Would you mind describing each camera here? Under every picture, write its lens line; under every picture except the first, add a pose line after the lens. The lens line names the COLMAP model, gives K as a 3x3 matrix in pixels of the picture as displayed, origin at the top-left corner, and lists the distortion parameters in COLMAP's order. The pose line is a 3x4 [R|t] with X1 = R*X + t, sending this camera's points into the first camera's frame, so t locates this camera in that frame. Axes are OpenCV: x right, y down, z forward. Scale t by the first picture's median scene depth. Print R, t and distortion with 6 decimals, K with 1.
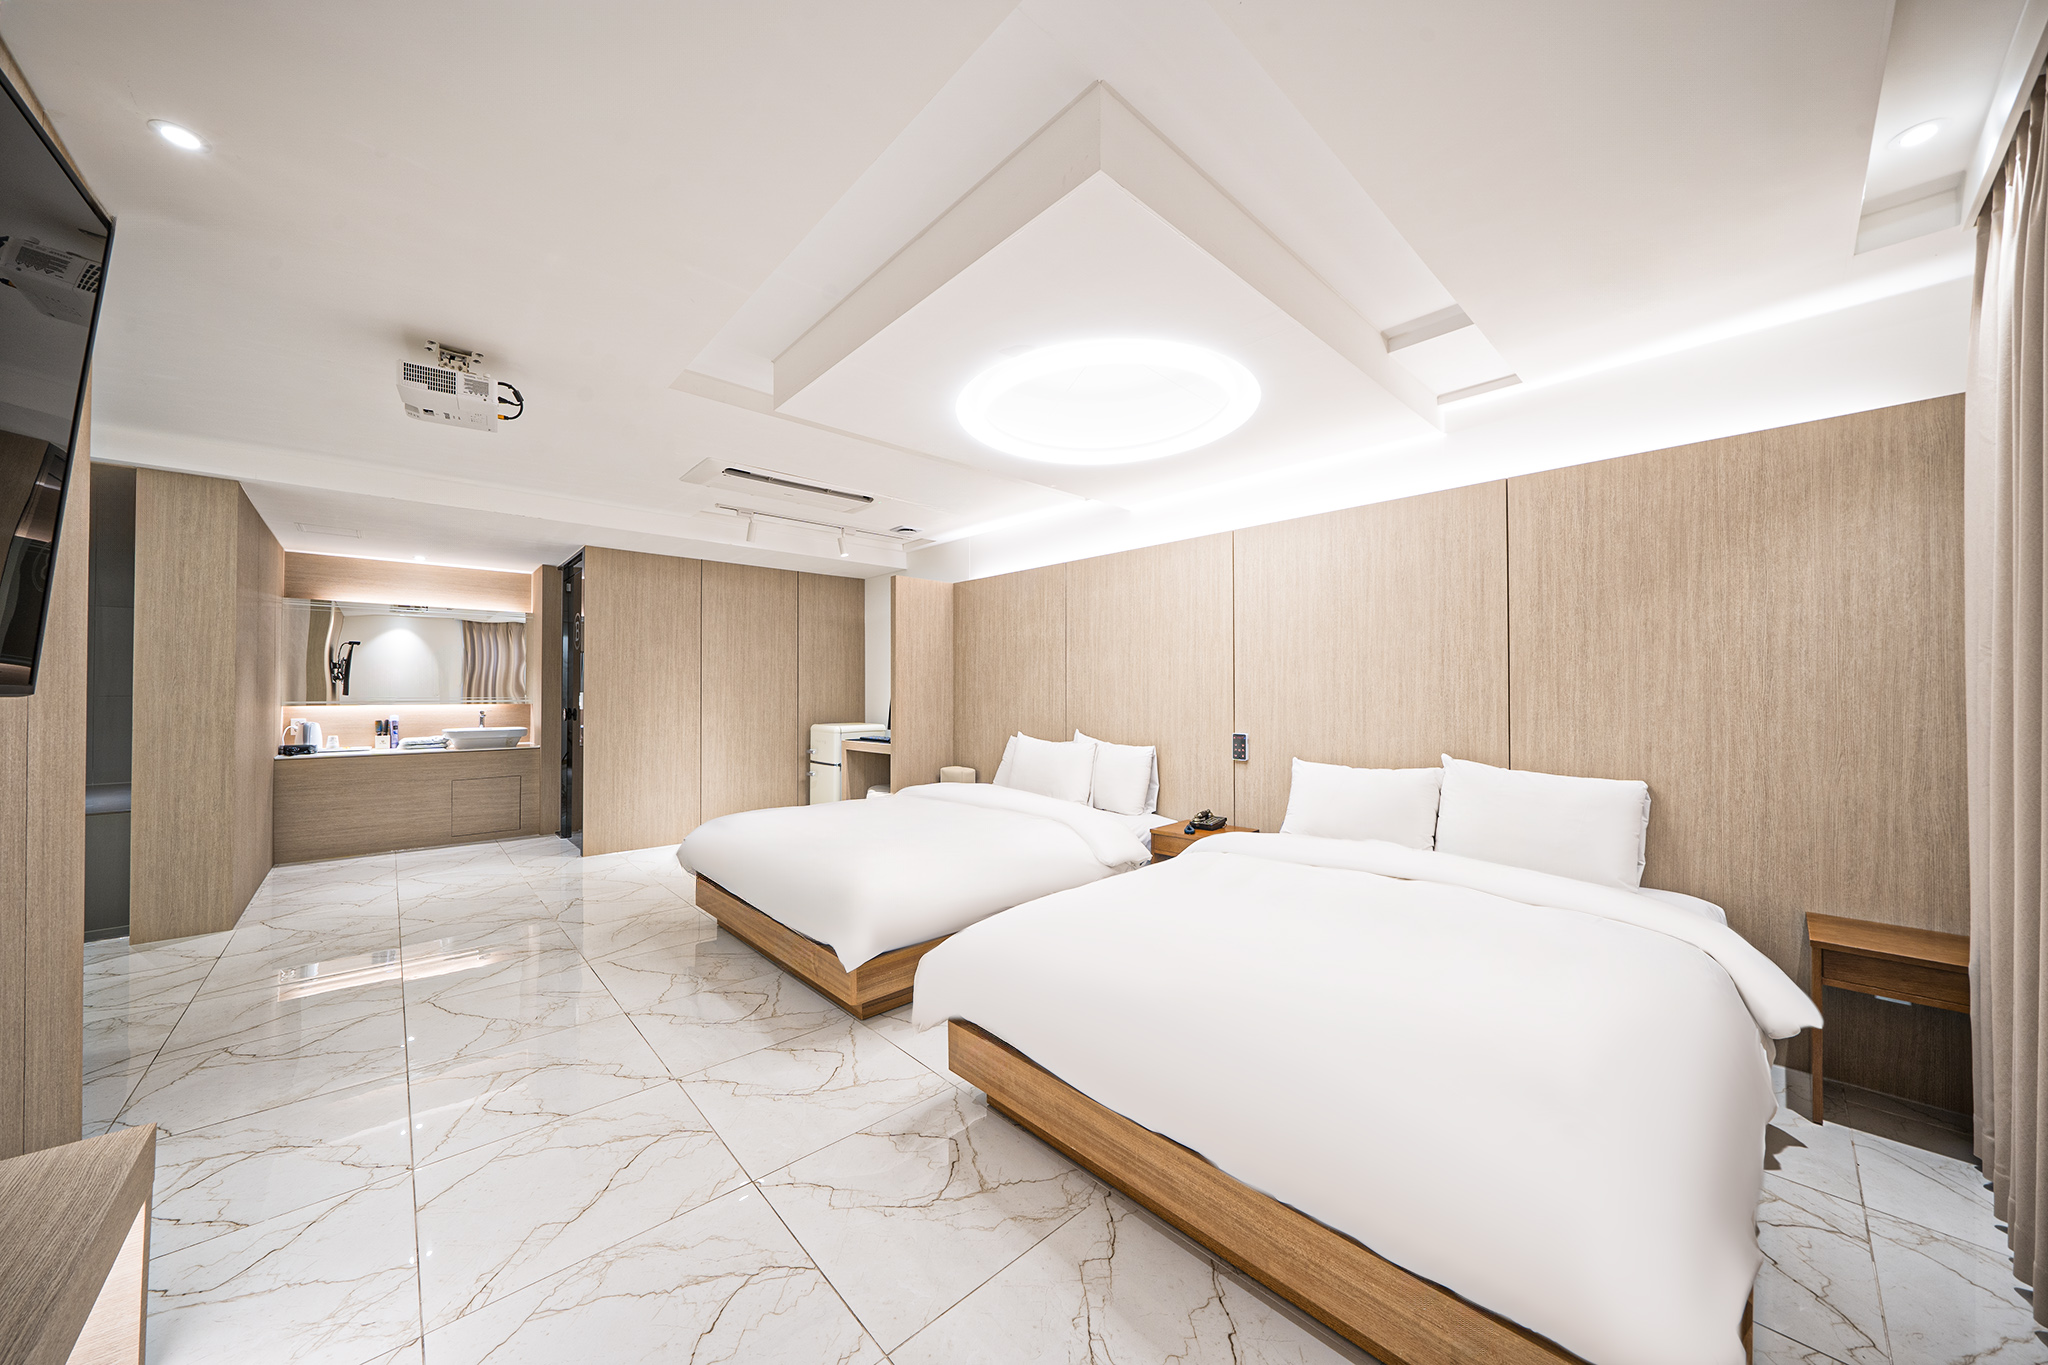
lens RADIAL K [[696.7, 0, 1042.9], [0, 696.7, 688.6], [0, 0, 1]] dist [-0.000246, -0.000007]
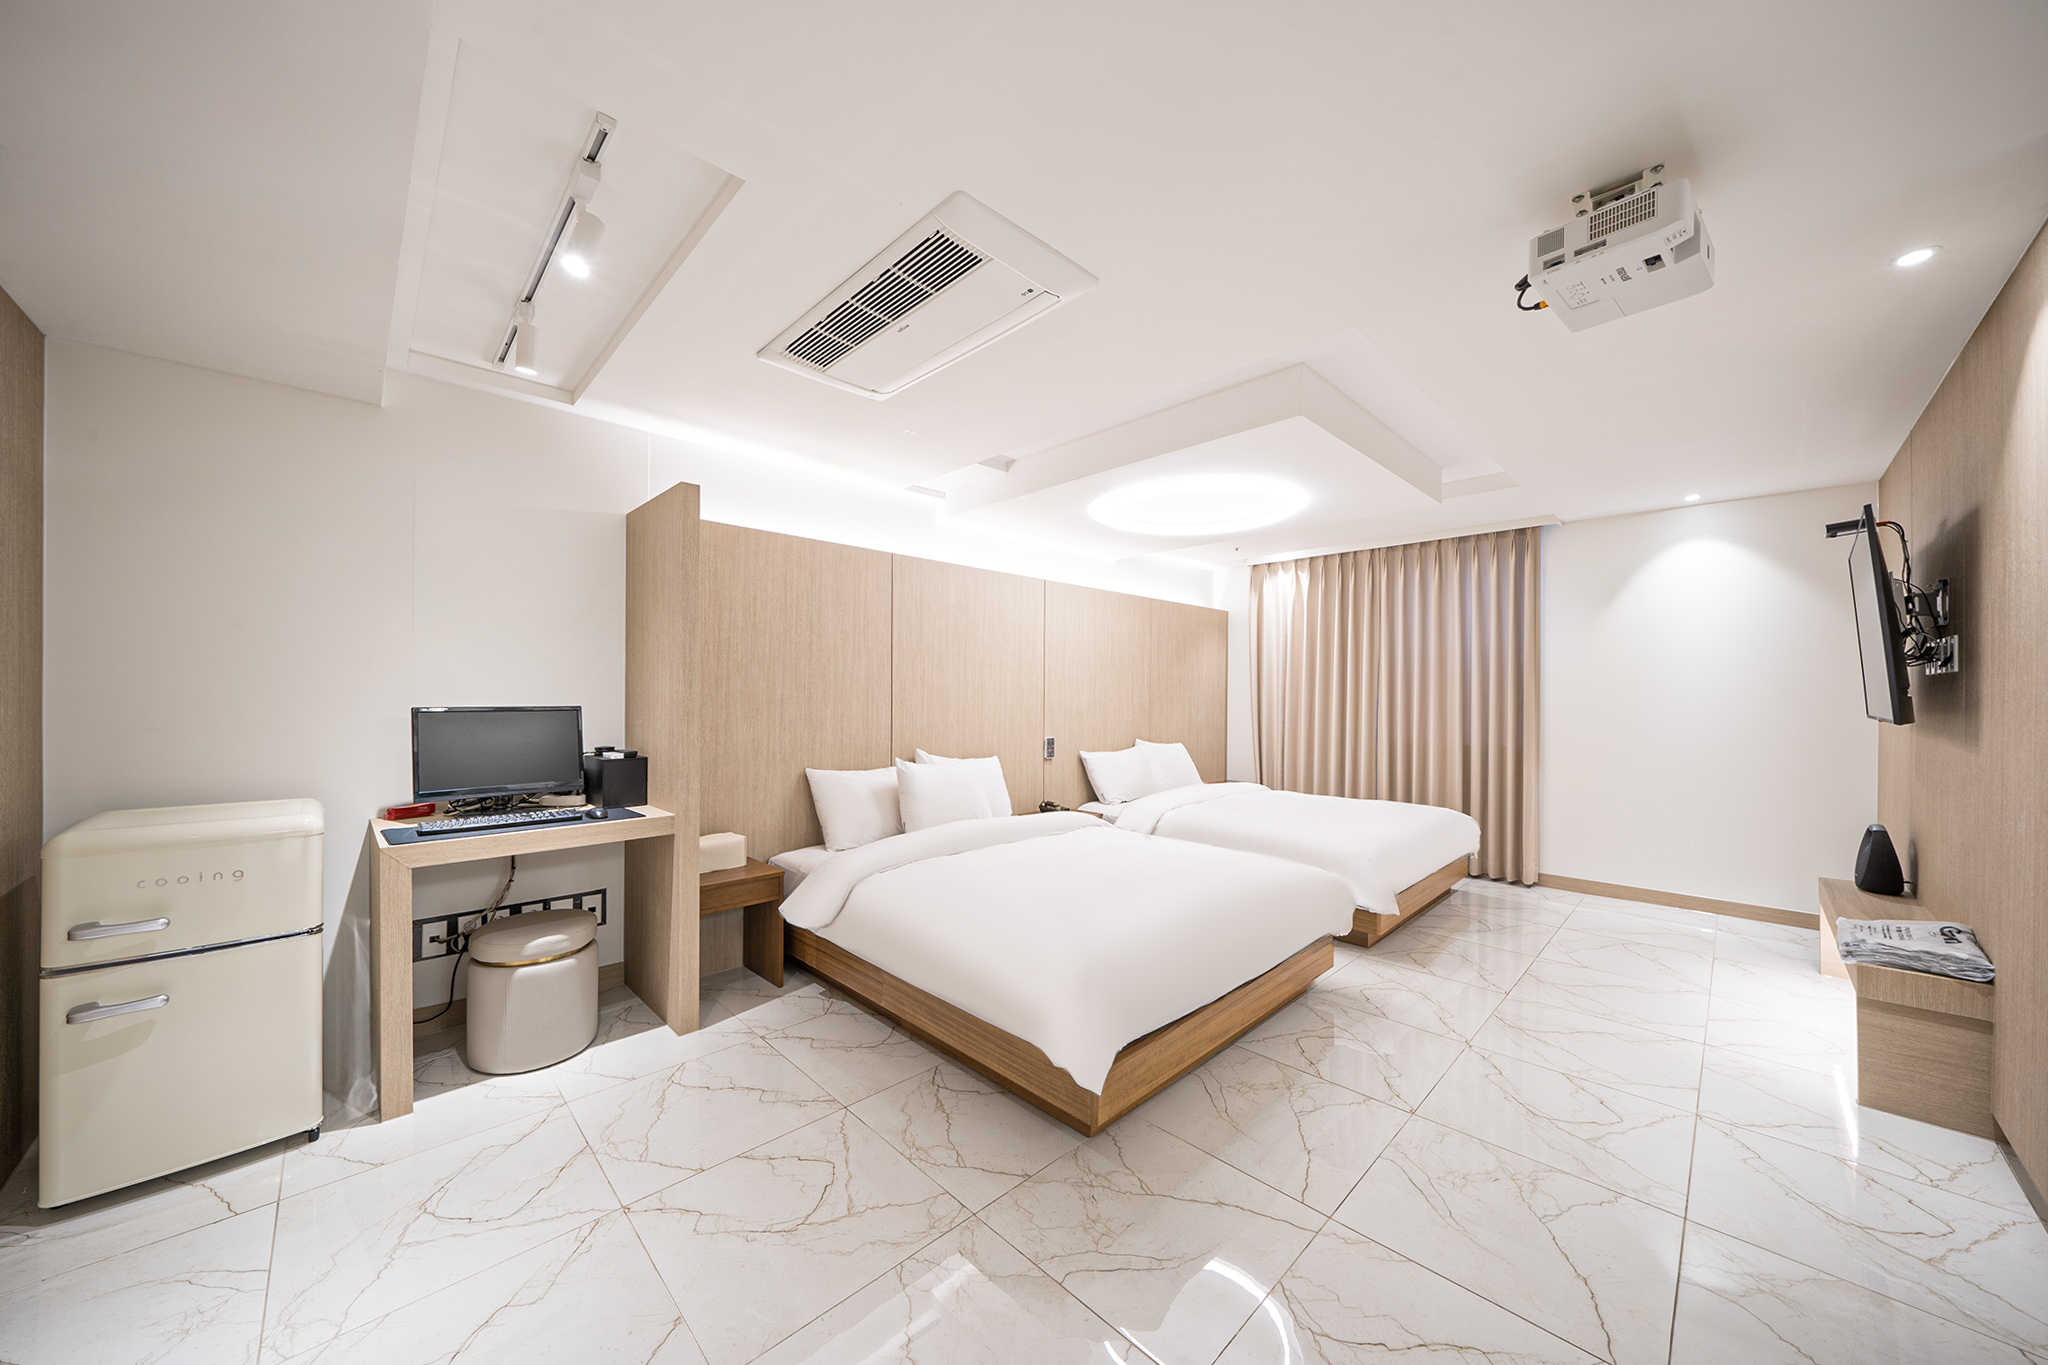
lens RADIAL K [[696.7, 0, 1042.9], [0, 696.7, 688.6], [0, 0, 1]] dist [-0.000246, -0.000007]
pose [[-0.026901, 0.018109, 0.999474, -1.400052], [-0.006306, 0.999813, -0.018285, -0.003809], [-0.999618, -0.006795, -0.026782, 1.453606]]
